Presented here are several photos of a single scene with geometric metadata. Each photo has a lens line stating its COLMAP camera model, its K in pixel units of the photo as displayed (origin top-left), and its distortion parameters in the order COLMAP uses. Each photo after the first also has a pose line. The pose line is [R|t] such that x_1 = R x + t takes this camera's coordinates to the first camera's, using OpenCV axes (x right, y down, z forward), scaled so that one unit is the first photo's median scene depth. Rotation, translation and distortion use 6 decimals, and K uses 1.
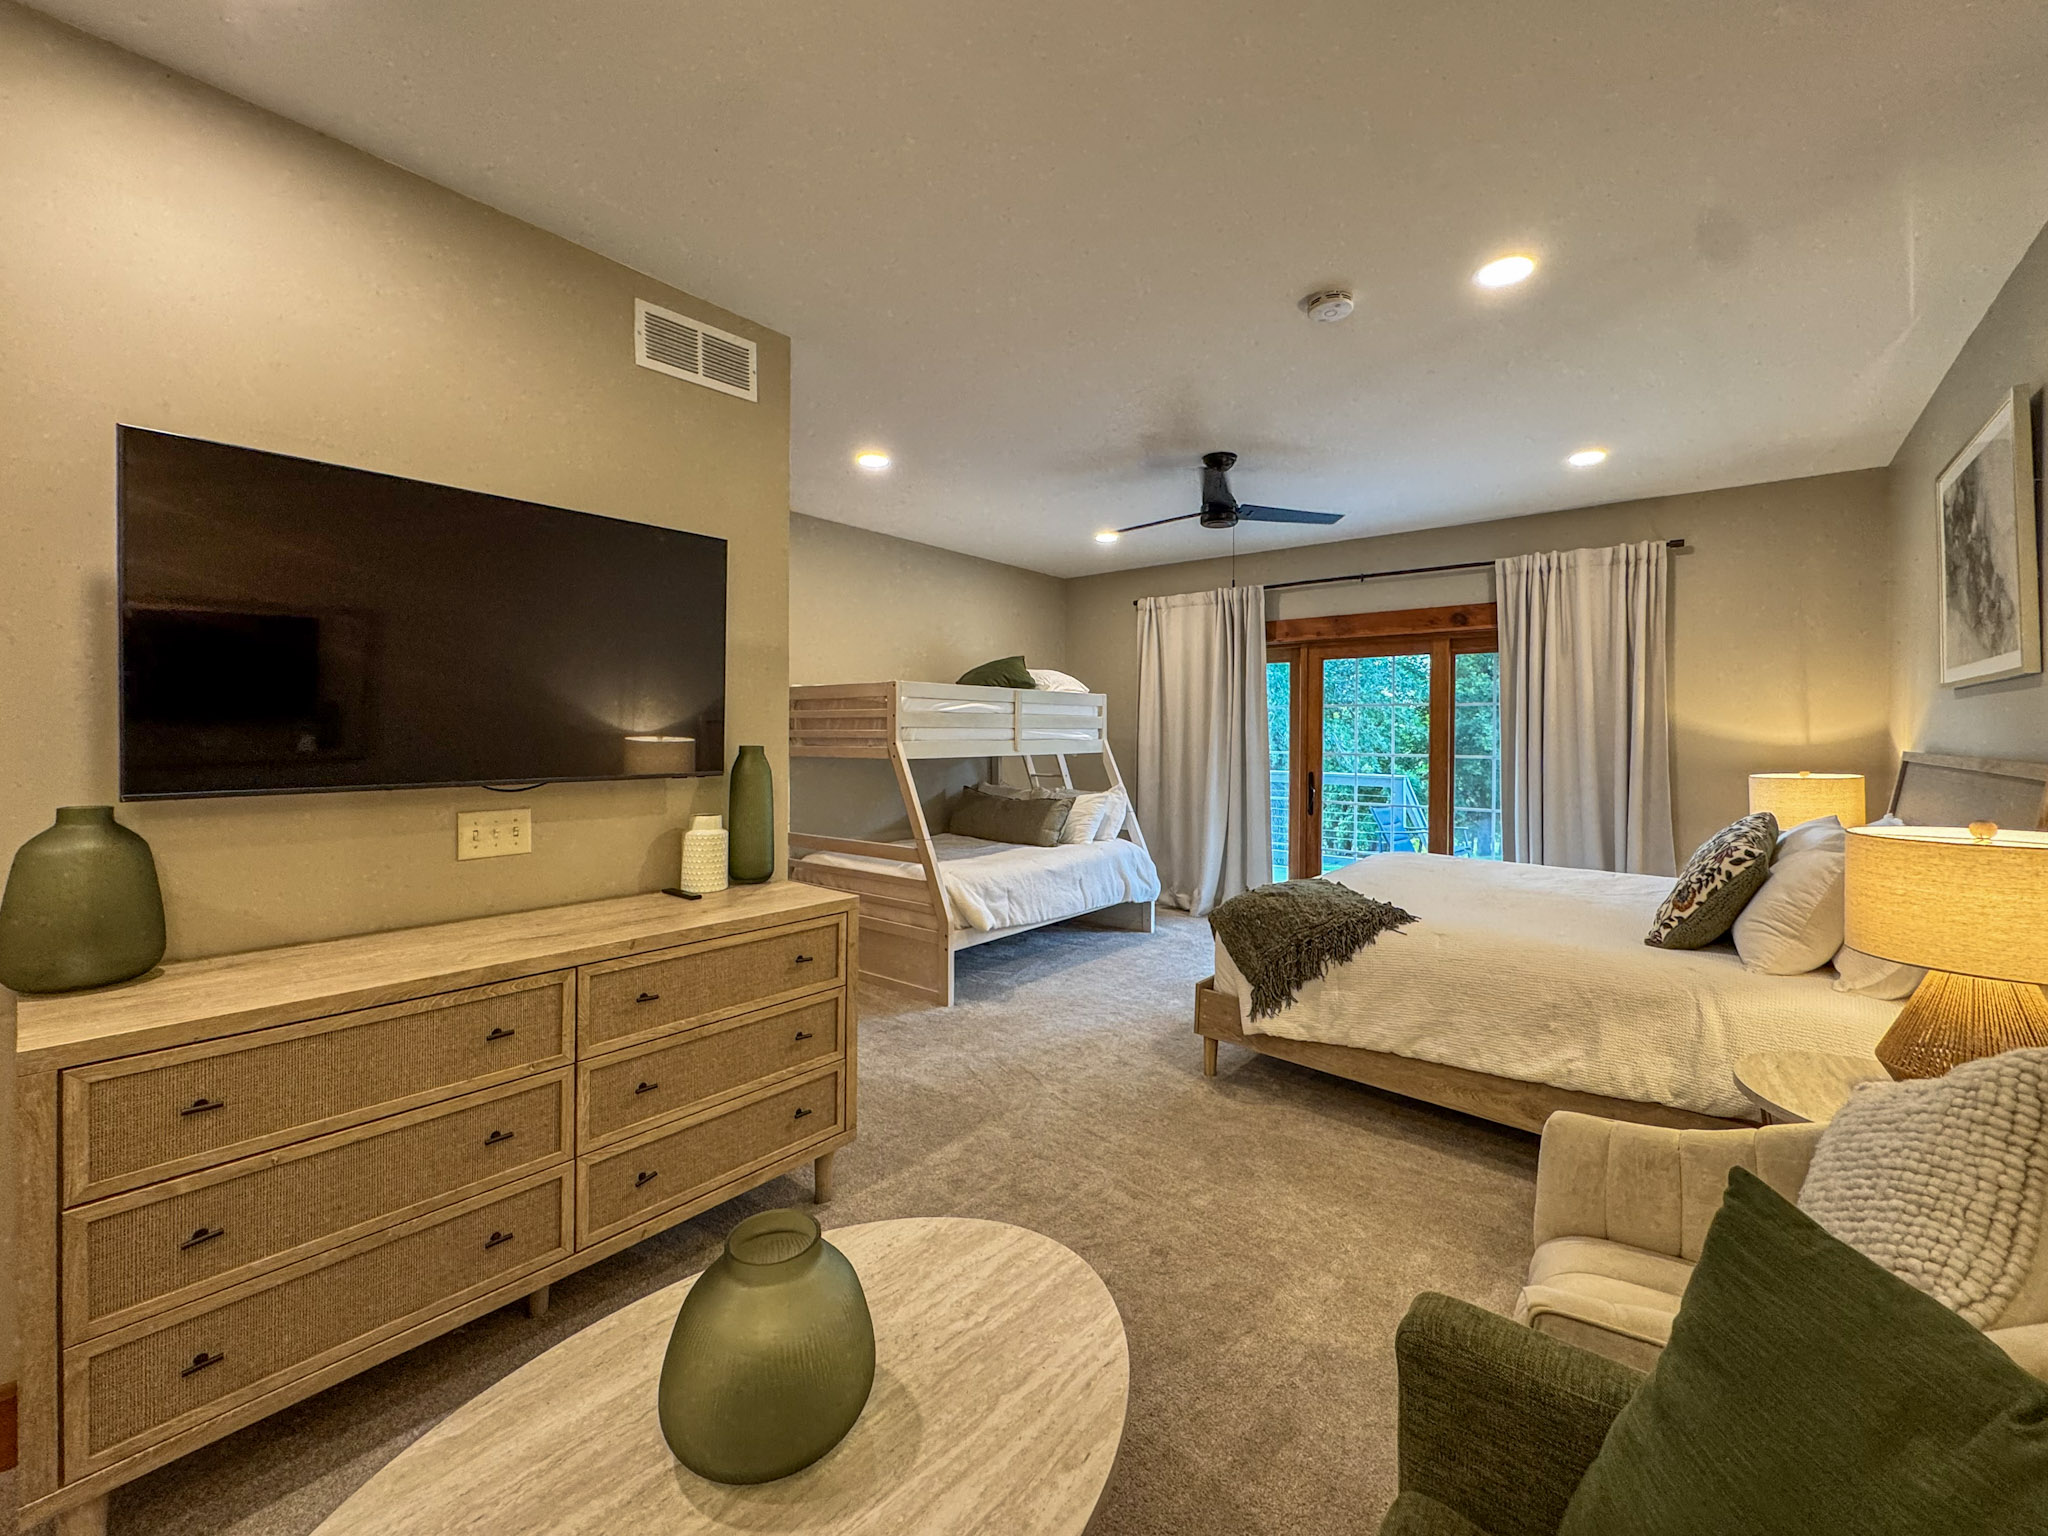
lens RADIAL K [[833.7, 0, 1003.6], [0, 833.7, 732.7], [0, 0, 1]] dist [-0.000561, -0.000172]
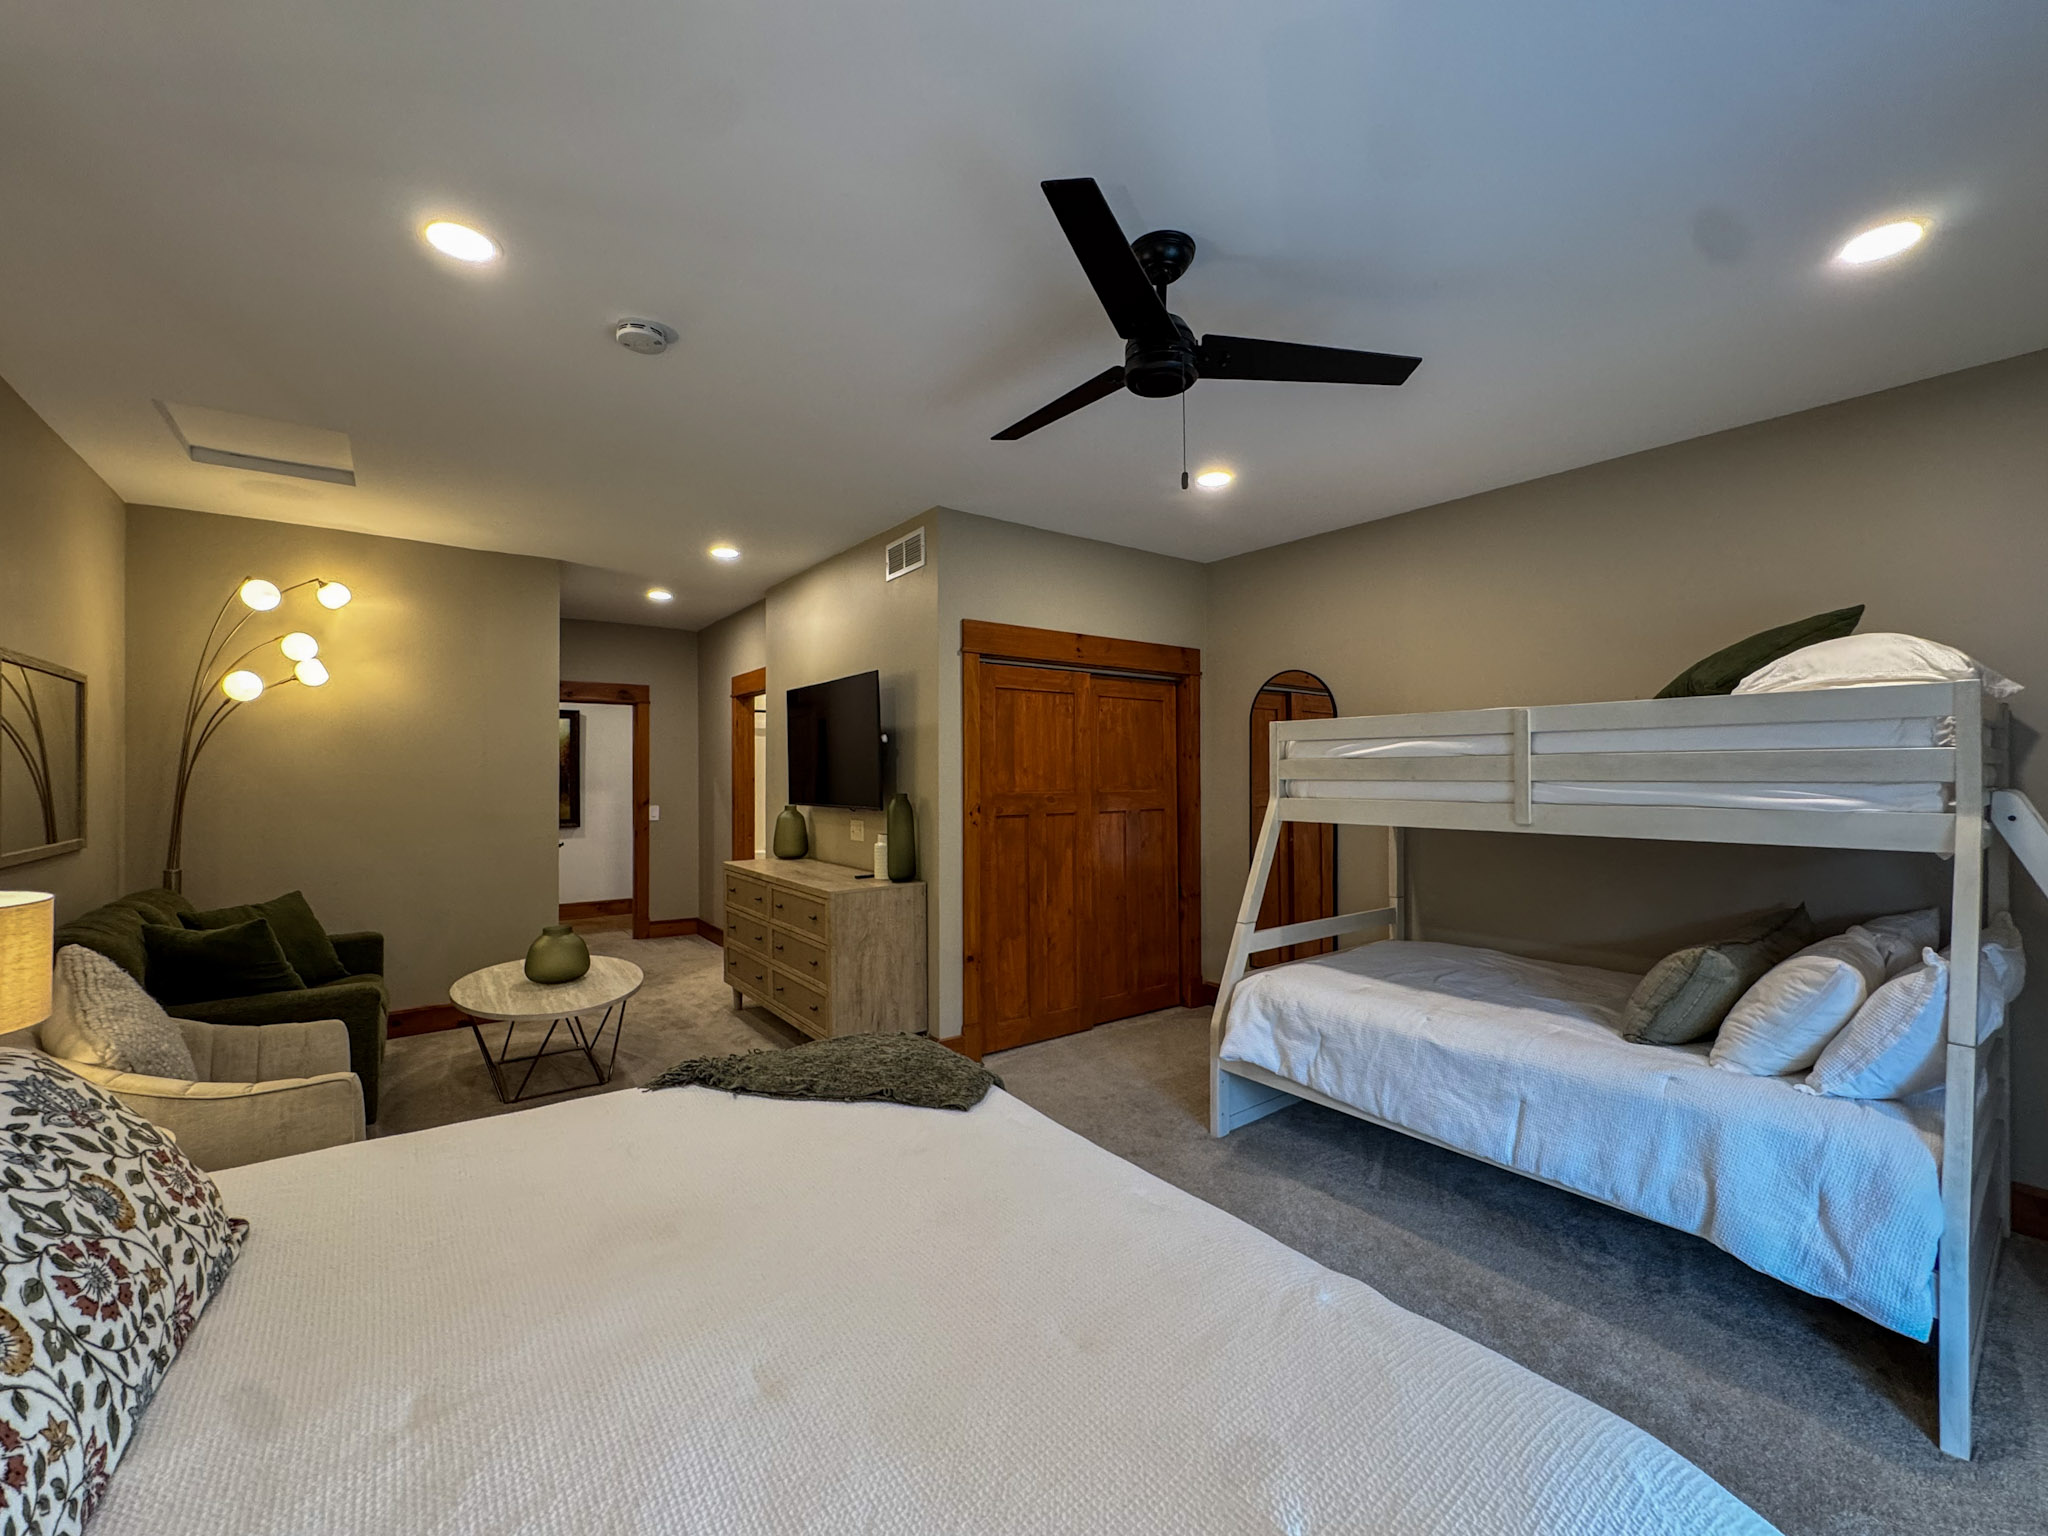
lens RADIAL K [[833.7, 0, 1026.1], [0, 833.7, 773.9], [0, 0, 1]] dist [-0.000561, -0.000172]
pose [[-0.219425, -0.002014, -0.975627, 0.685704], [0.003079, 0.999991, -0.002757, -0.010943], [0.975625, -0.003609, -0.219417, 0.921492]]
